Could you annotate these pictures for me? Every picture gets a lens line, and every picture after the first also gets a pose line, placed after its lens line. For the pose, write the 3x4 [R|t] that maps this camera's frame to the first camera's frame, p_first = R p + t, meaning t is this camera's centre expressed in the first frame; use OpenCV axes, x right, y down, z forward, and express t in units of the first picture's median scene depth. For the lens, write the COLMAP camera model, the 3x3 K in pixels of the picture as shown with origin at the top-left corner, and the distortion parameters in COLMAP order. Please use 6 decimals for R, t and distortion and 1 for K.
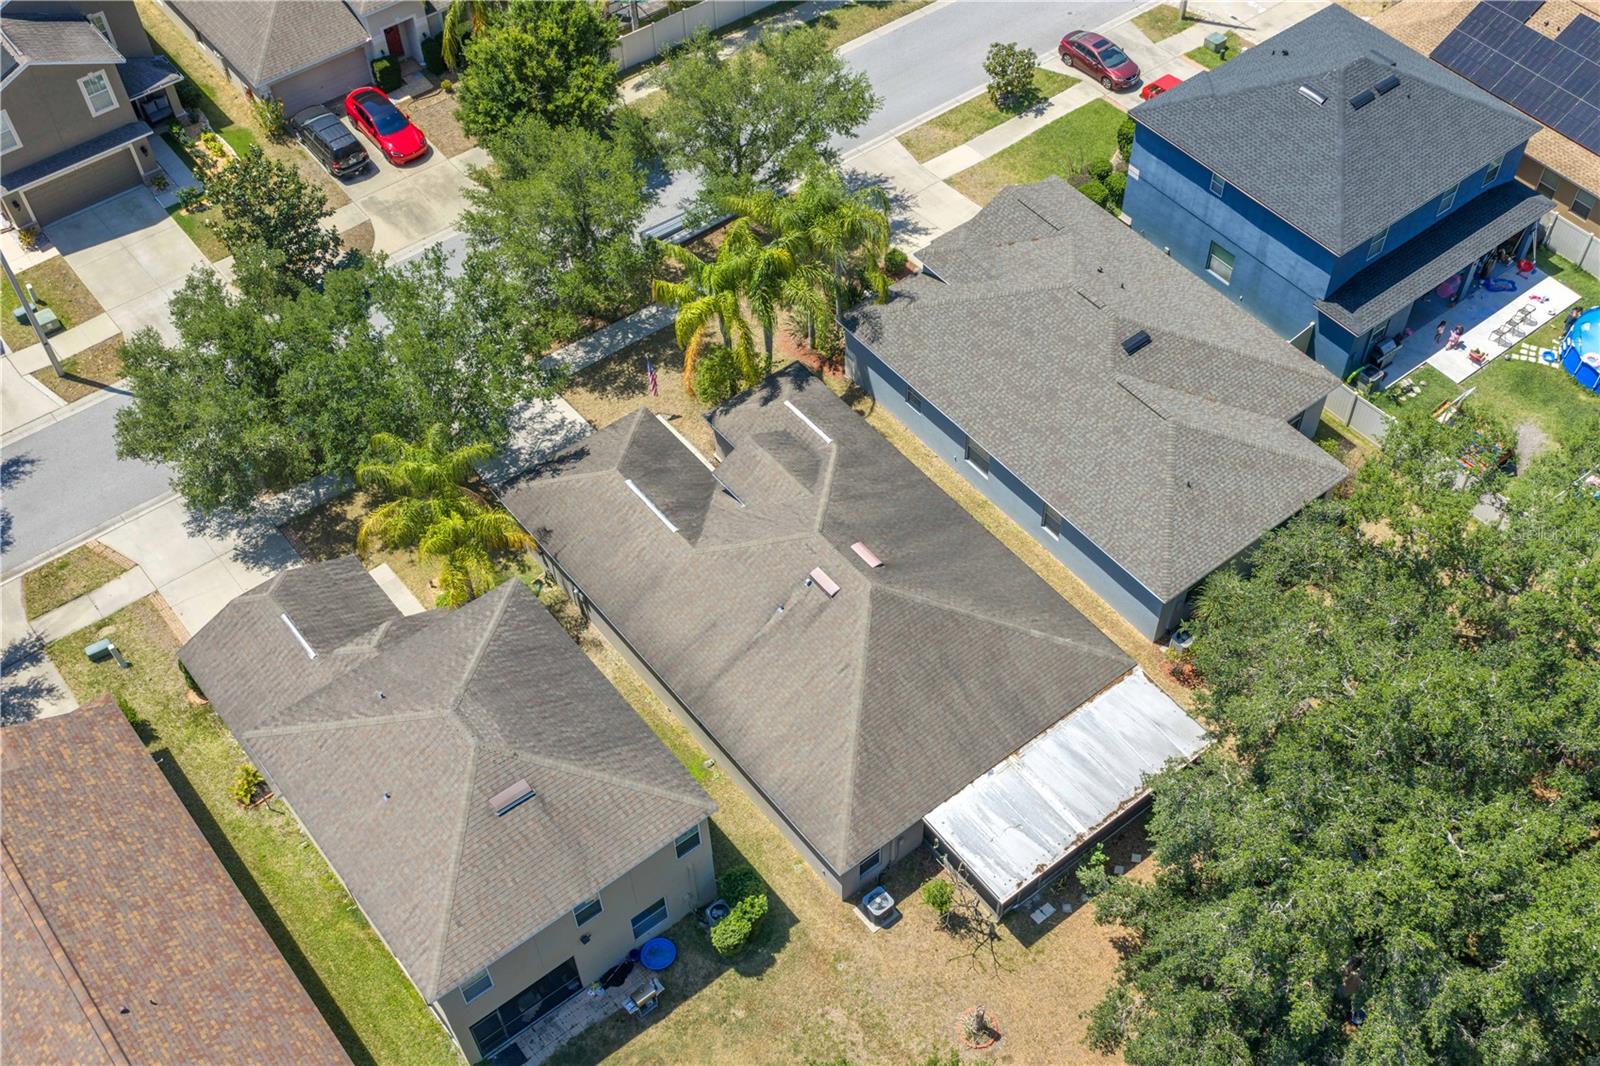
lens RADIAL K [[1654.6, 0, 893.6], [0, 1654.6, 533.6], [0, 0, 1]] dist [-0.006758, 0.021053]
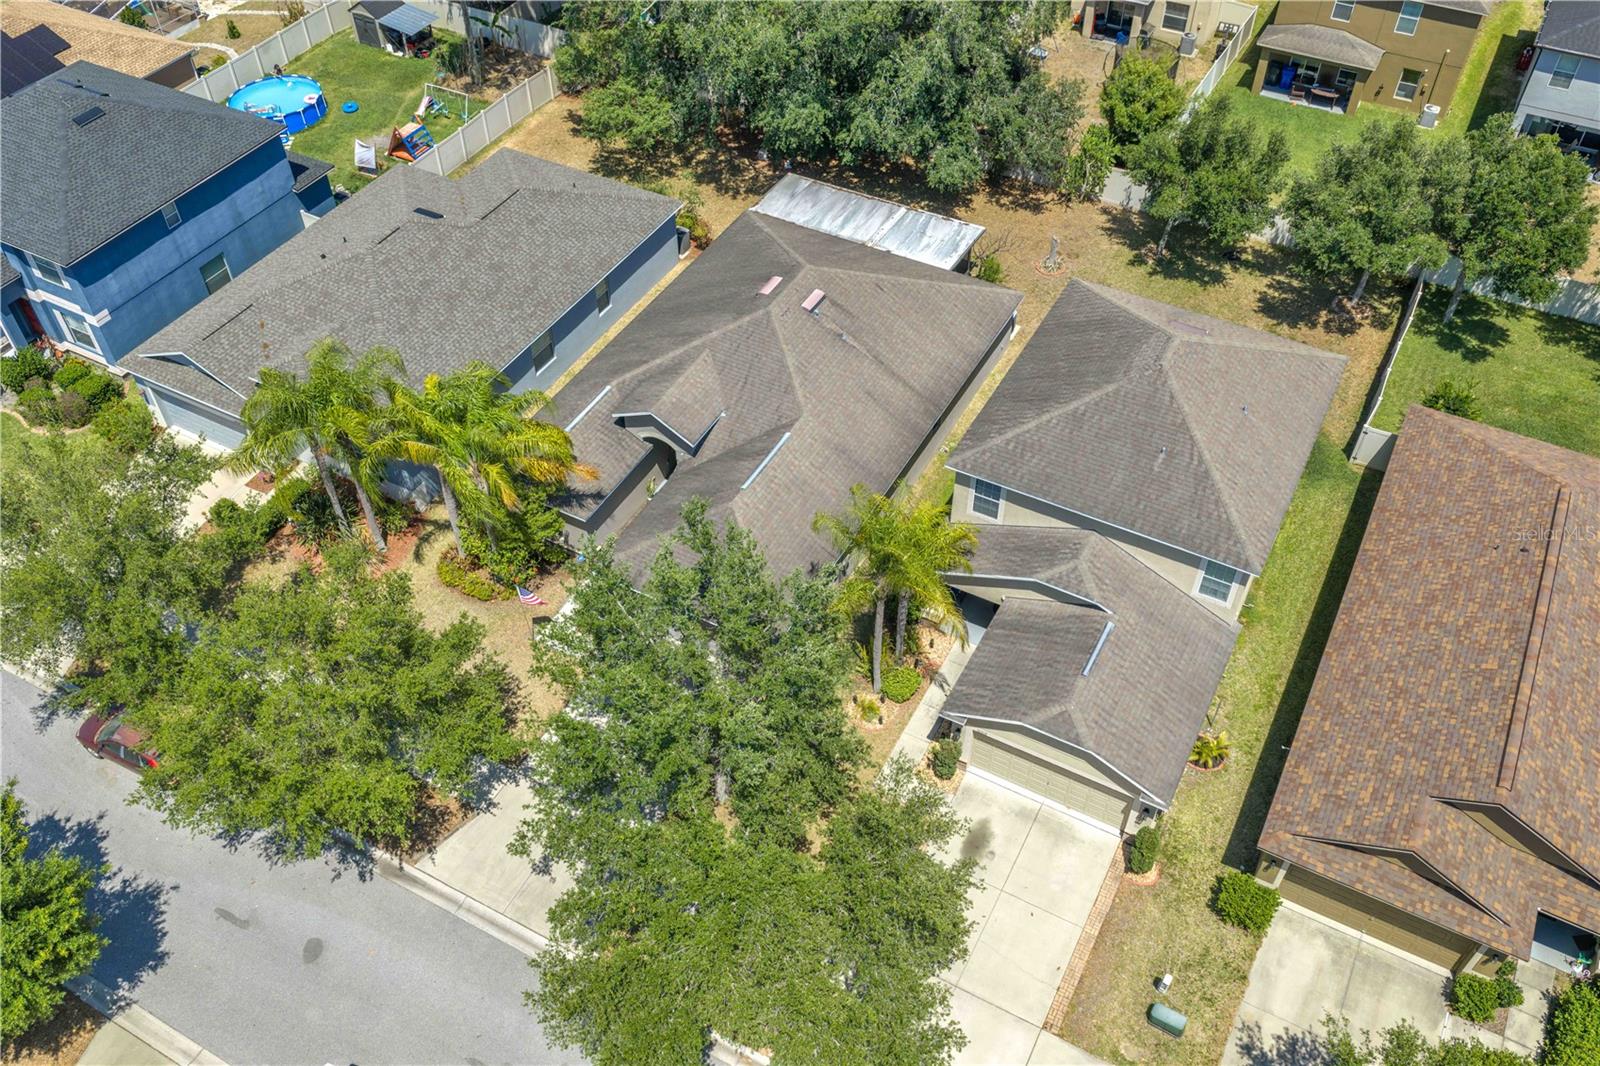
lens RADIAL K [[1341.6, 0, 734.5], [0, 1341.6, 530.3], [0, 0, 1]] dist [0.001379, 0.000954]
pose [[-0.340512, -0.676556, 0.652934, -0.706338], [0.737850, 0.238145, 0.631557, -0.533262], [-0.582777, 0.696820, 0.418105, 0.769512]]
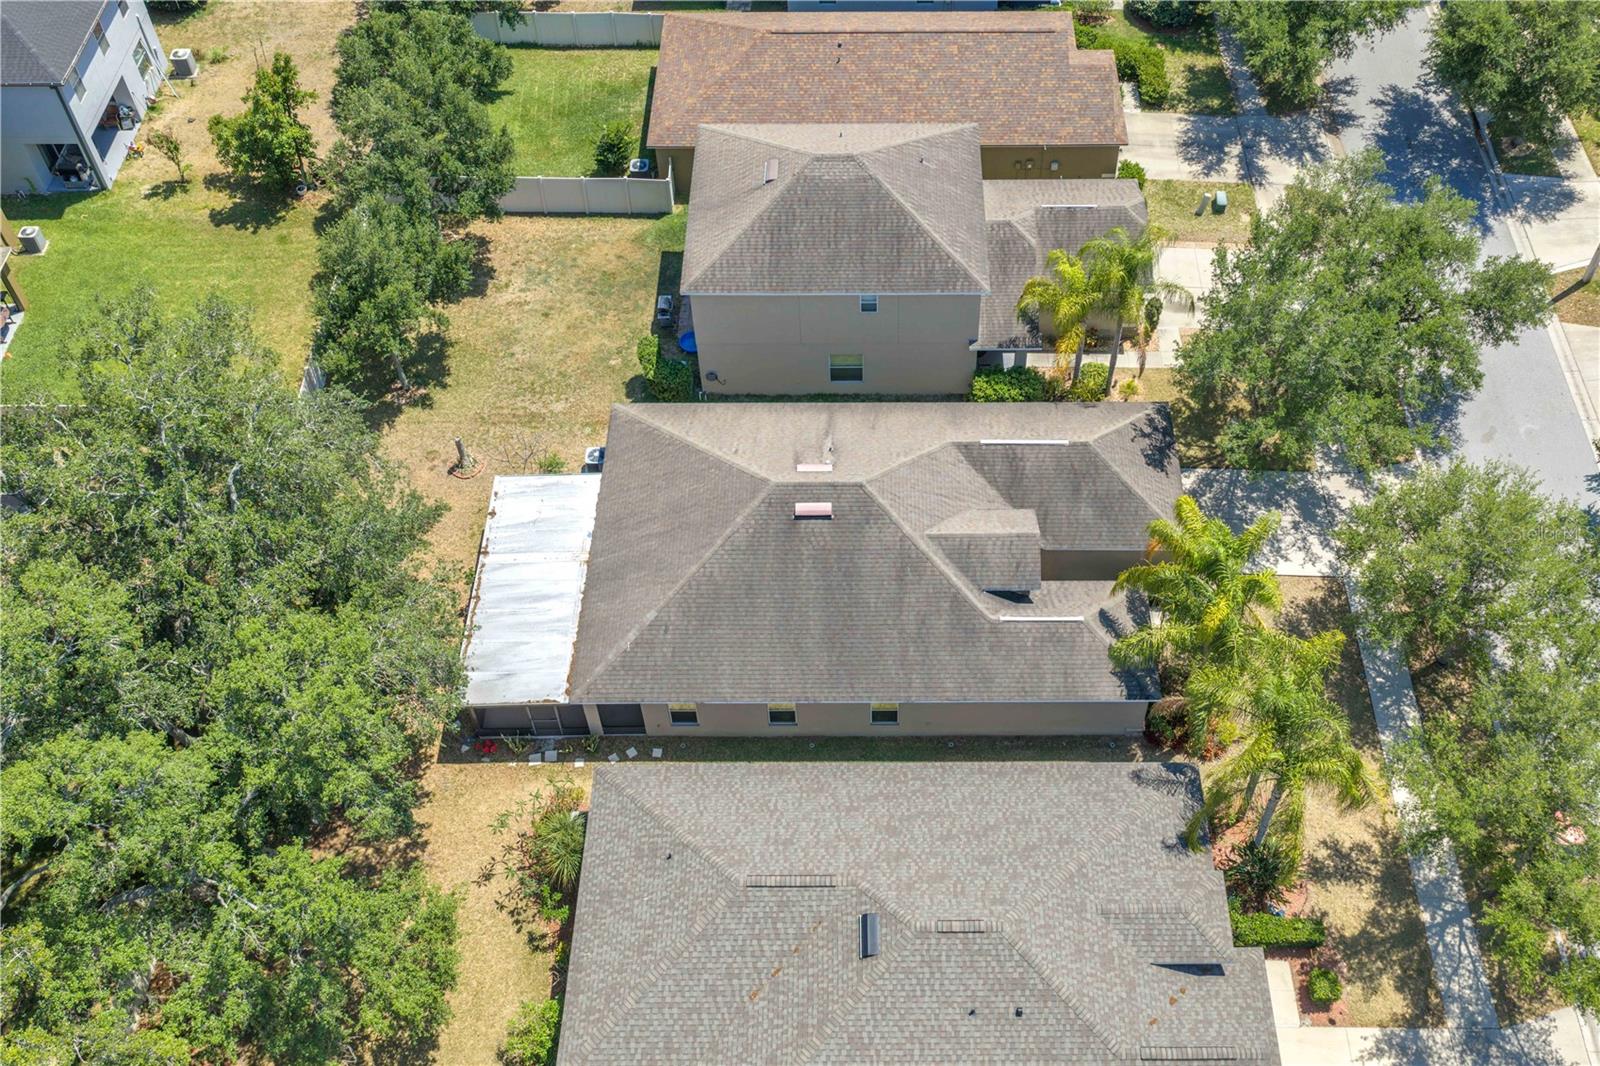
lens RADIAL K [[1654.6, 0, 893.6], [0, 1654.6, 533.6], [0, 0, 1]] dist [-0.006758, 0.021053]
pose [[-0.631939, 0.595665, -0.495819, 0.451163], [-0.606742, 0.017800, 0.794699, -0.800257], [0.482200, 0.803036, 0.350166, 0.705608]]
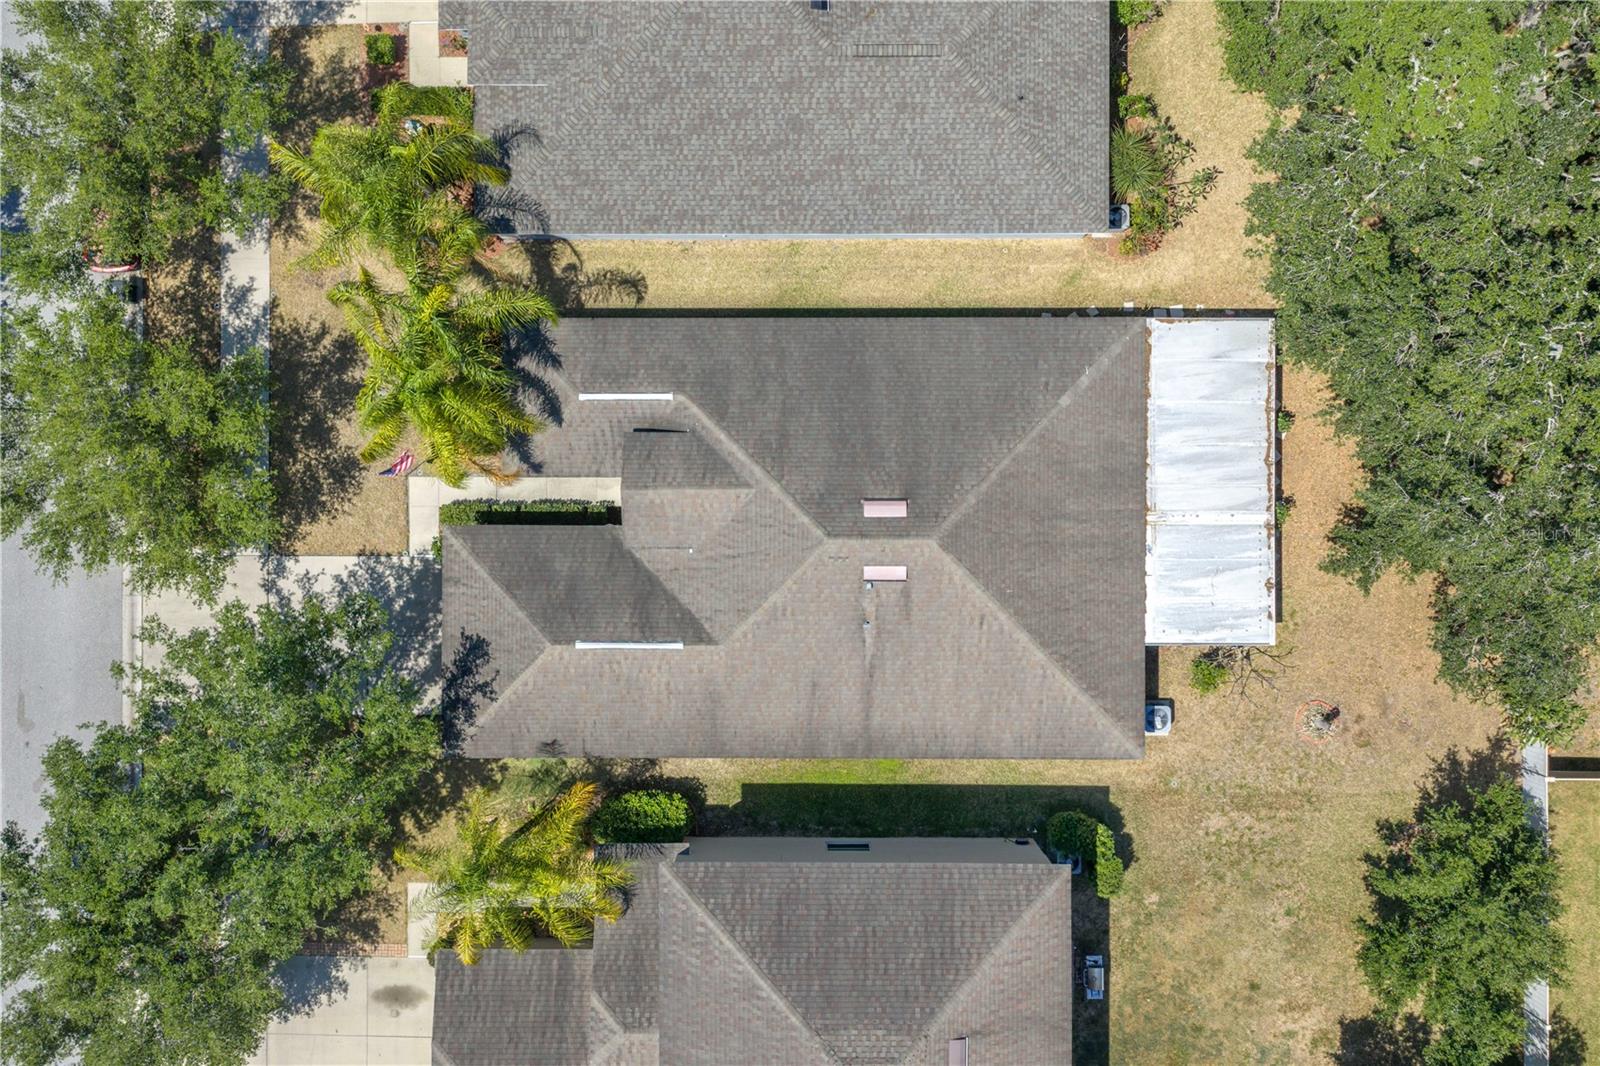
lens RADIAL K [[1835.5, 0, 742.4], [0, 1835.5, 438.3], [0, 0, 1]] dist [0.005241, 0.011523]
pose [[0.640146, -0.768202, -0.008853, -0.027260], [0.616302, 0.506619, 0.602916, -0.611916], [-0.458676, -0.391411, 0.797755, 0.320090]]
